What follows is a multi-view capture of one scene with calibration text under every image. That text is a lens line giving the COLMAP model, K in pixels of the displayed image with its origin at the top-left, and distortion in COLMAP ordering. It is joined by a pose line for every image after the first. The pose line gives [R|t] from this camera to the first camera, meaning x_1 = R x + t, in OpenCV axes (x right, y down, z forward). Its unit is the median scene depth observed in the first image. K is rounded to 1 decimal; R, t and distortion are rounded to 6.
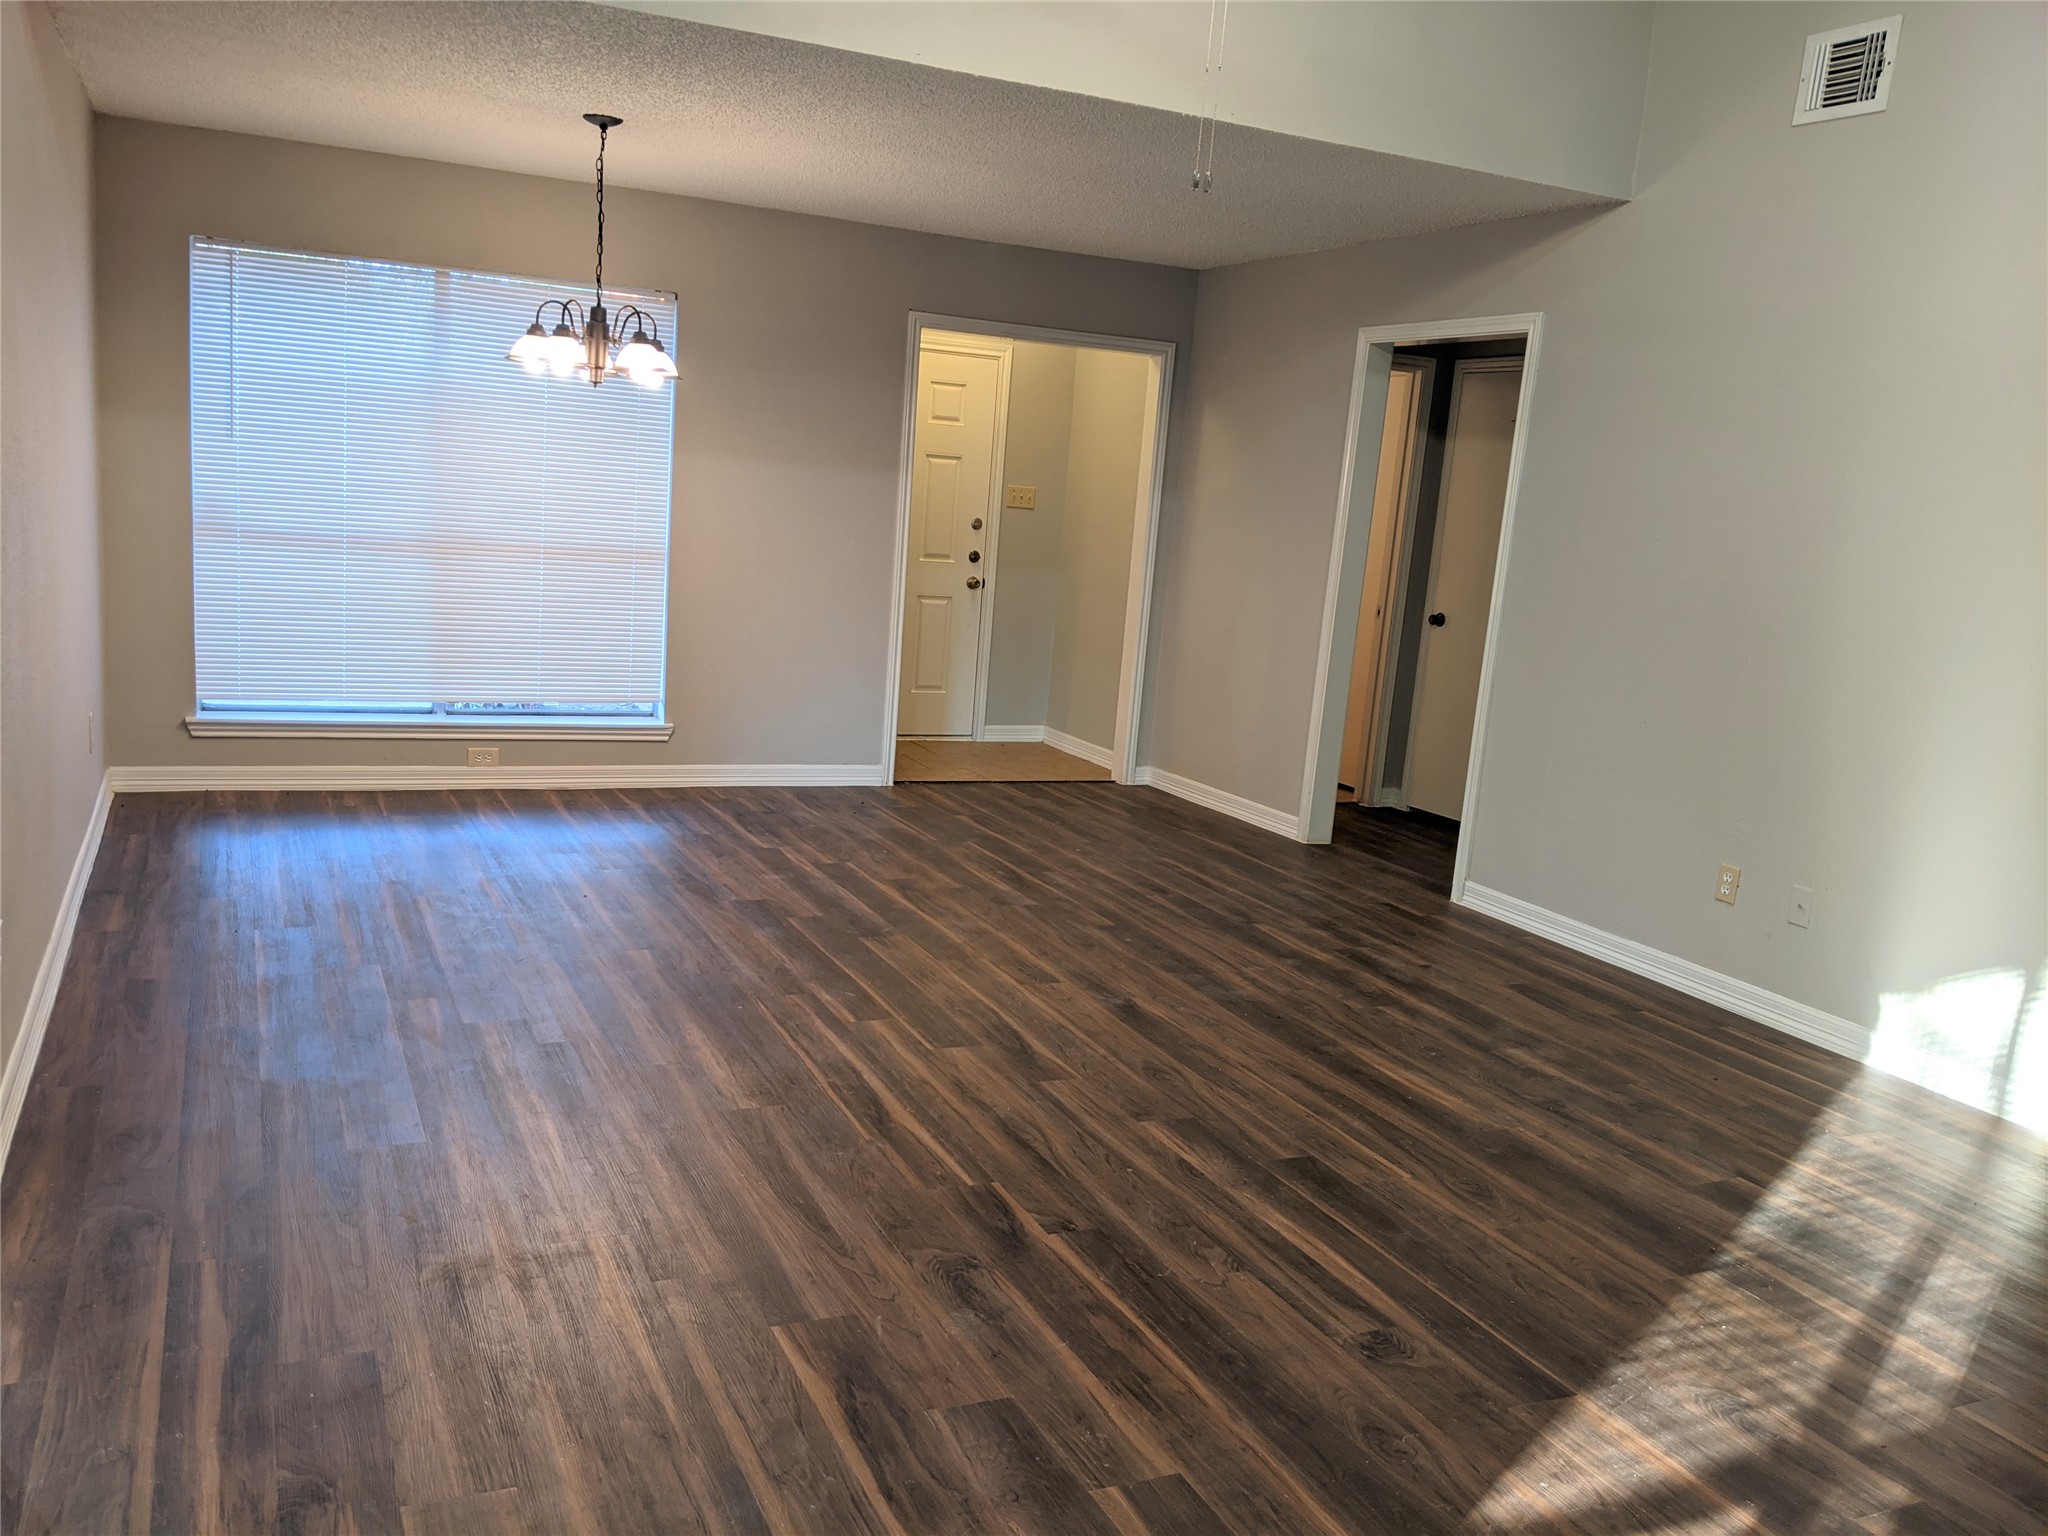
lens RADIAL K [[1613.7, 0, 992.8], [0, 1613.7, 767.8], [0, 0, 1]] dist [0.094171, -0.185488]
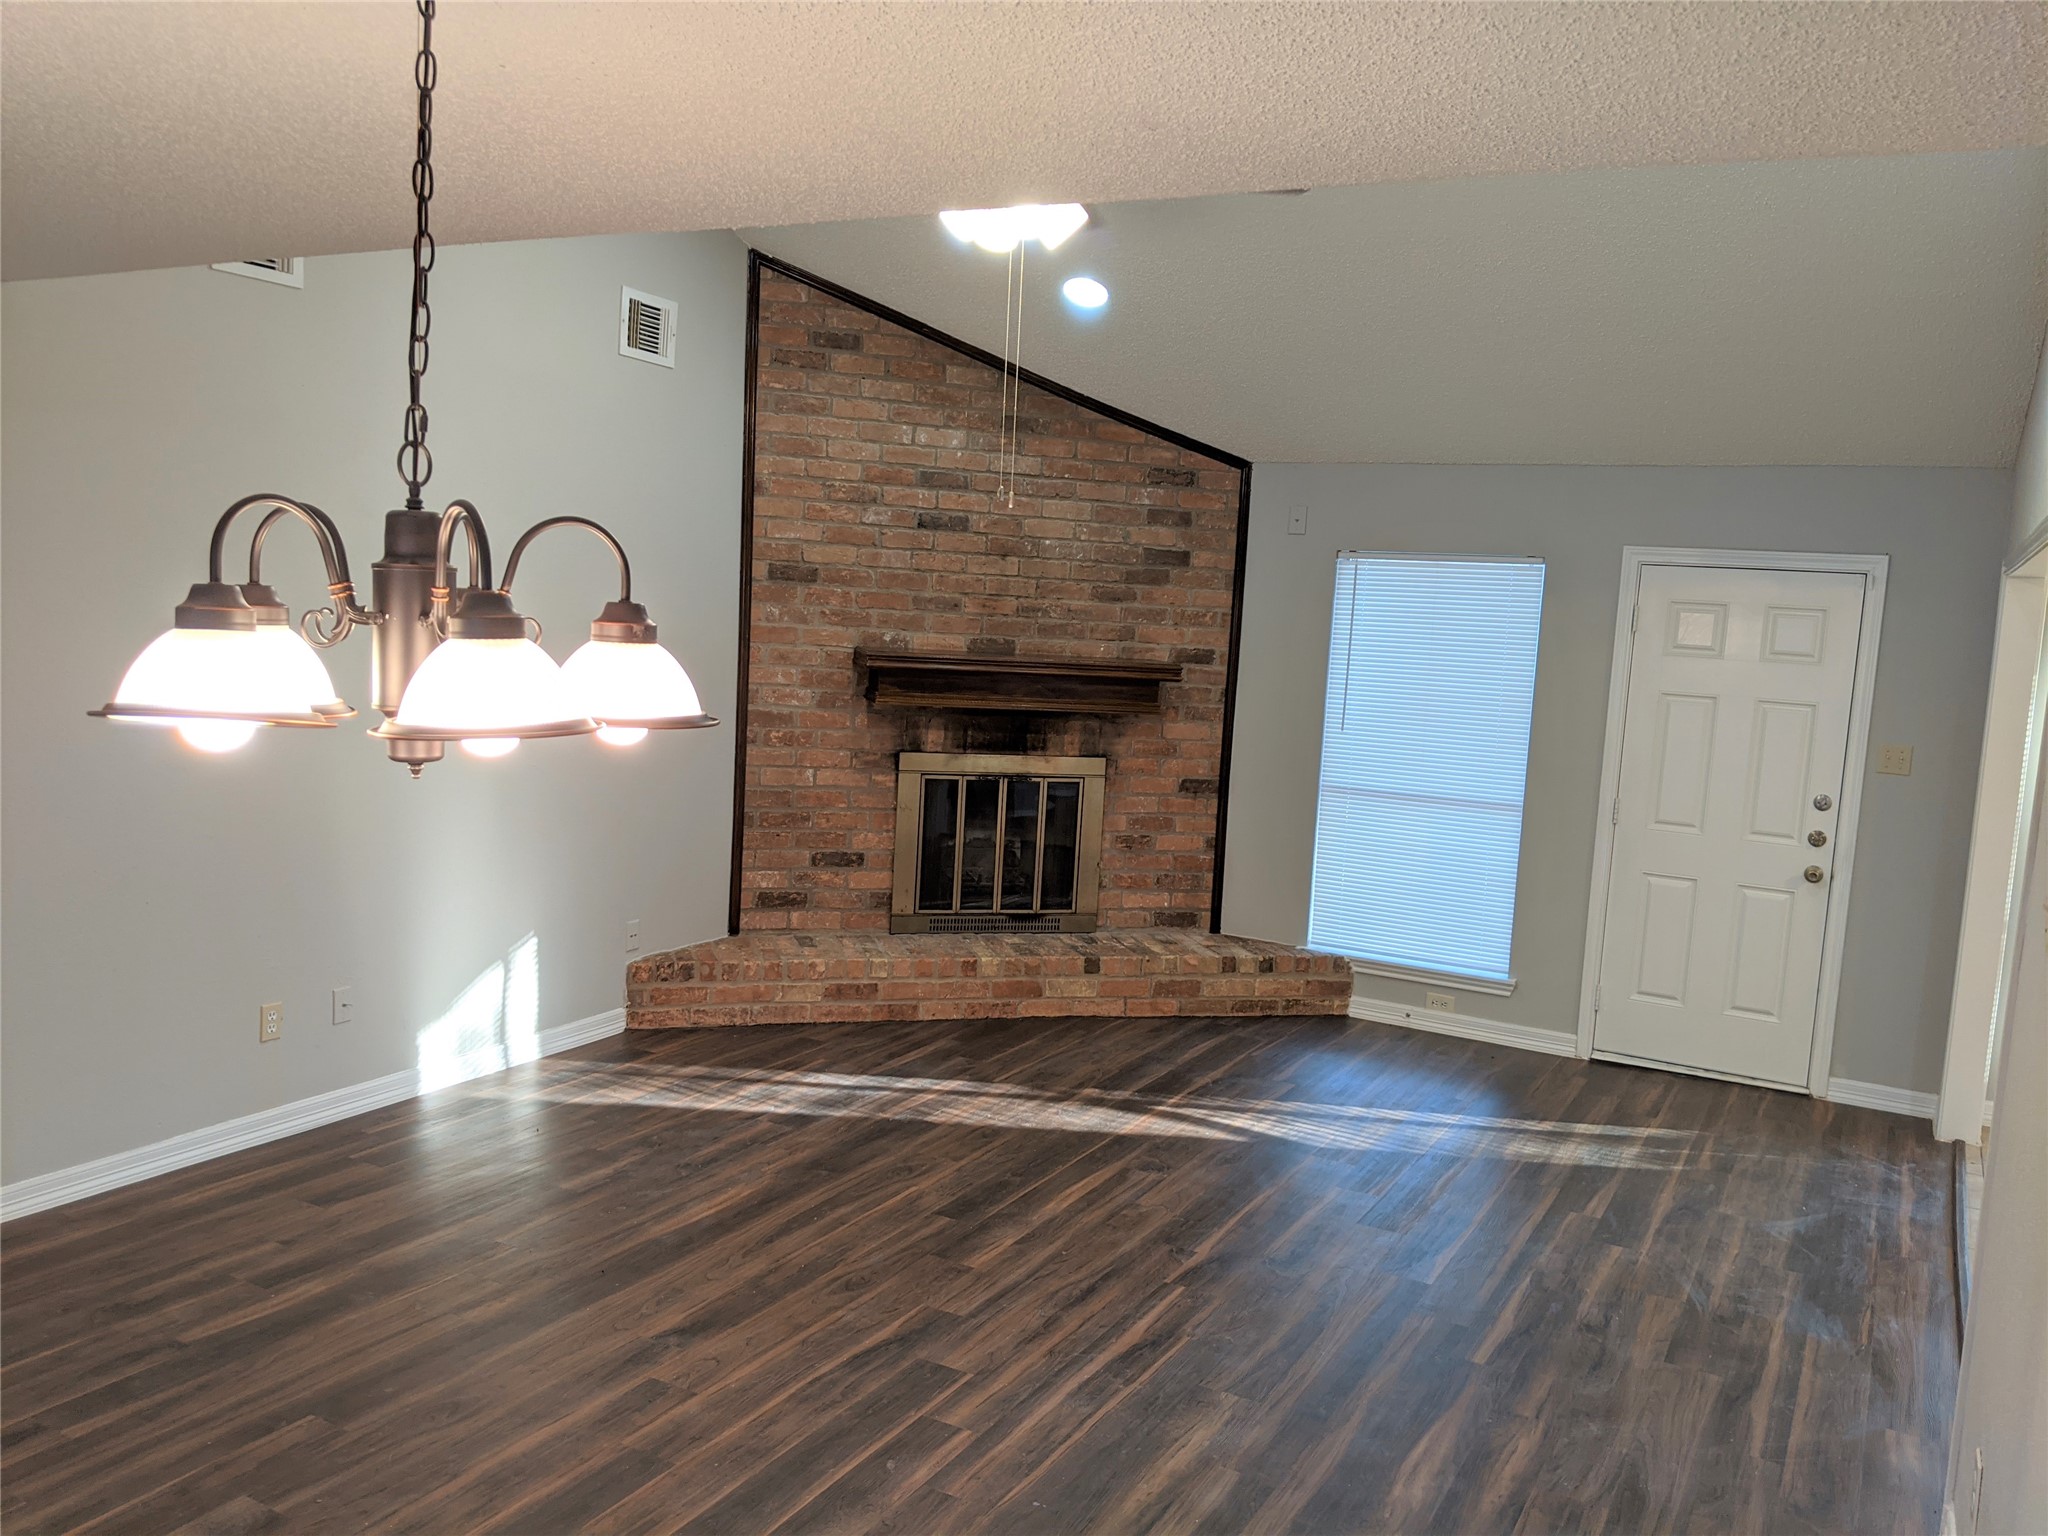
lens RADIAL K [[1613.7, 0, 992.8], [0, 1613.7, 767.8], [0, 0, 1]] dist [0.094171, -0.185488]
pose [[-0.578560, -0.195514, 0.791860, -0.717745], [0.046678, 0.961317, 0.271459, -0.414093], [-0.814303, 0.194018, -0.547053, 1.435208]]
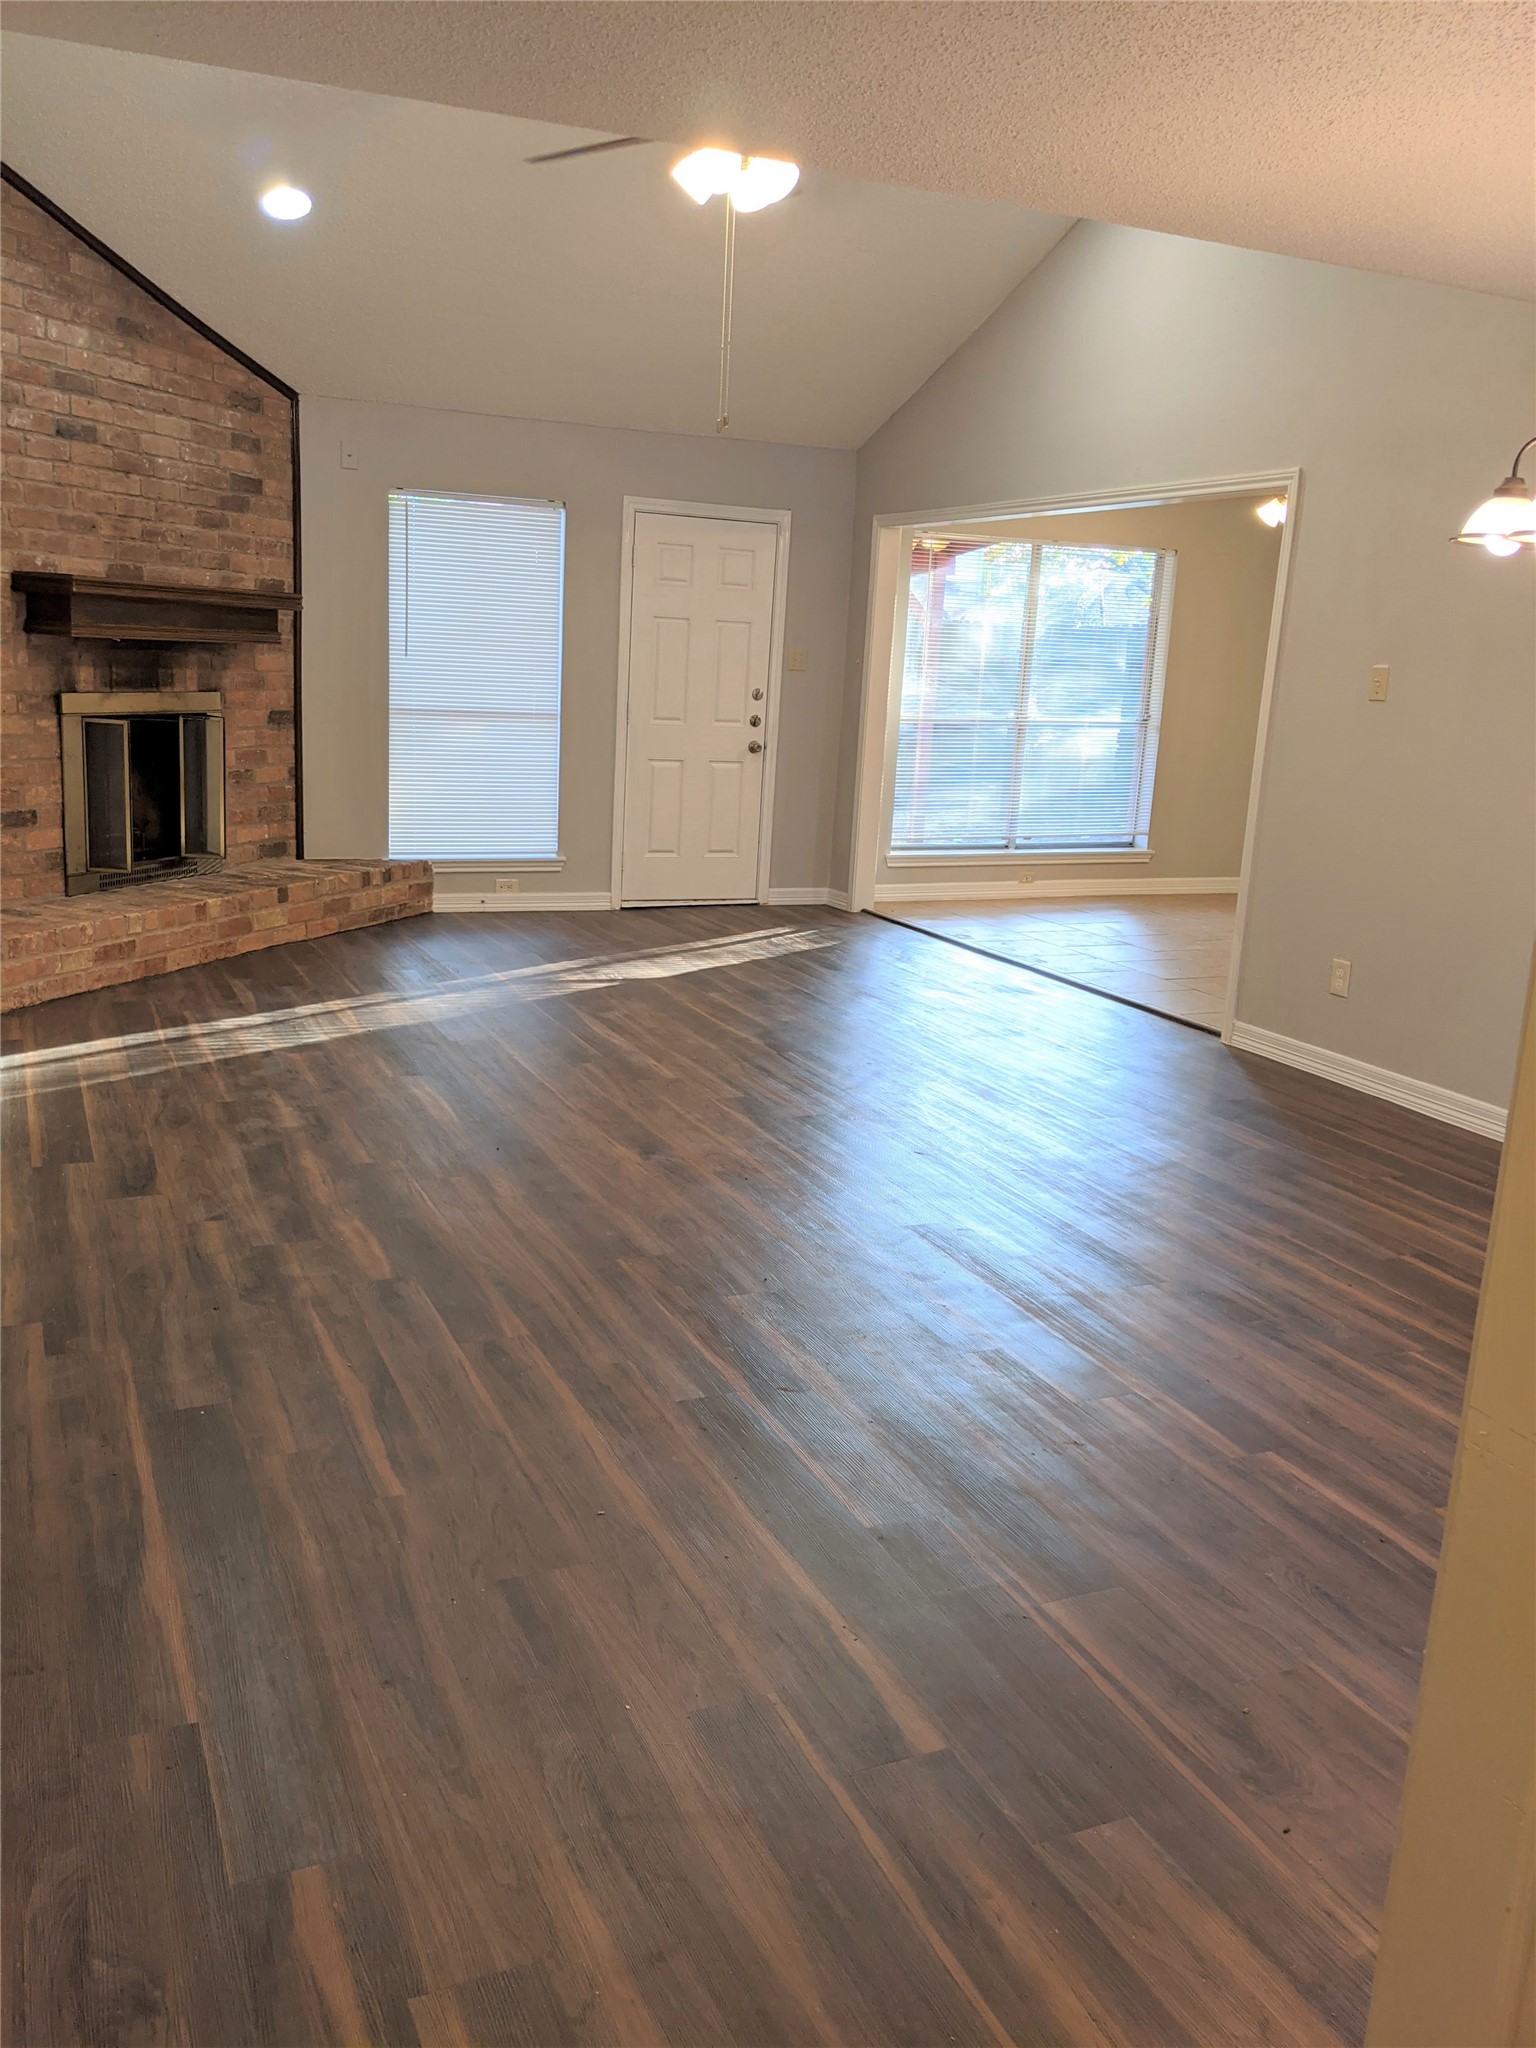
lens RADIAL K [[1633.3, 0, 768.0], [0, 1633.3, 1024.0], [0, 0, 1]] dist [0.011897, -0.099425]
pose [[-0.991449, -0.124596, -0.038801, 0.066954], [-0.129852, 0.912387, 0.388186, -0.371756], [-0.012965, 0.389904, -0.920764, 2.137828]]
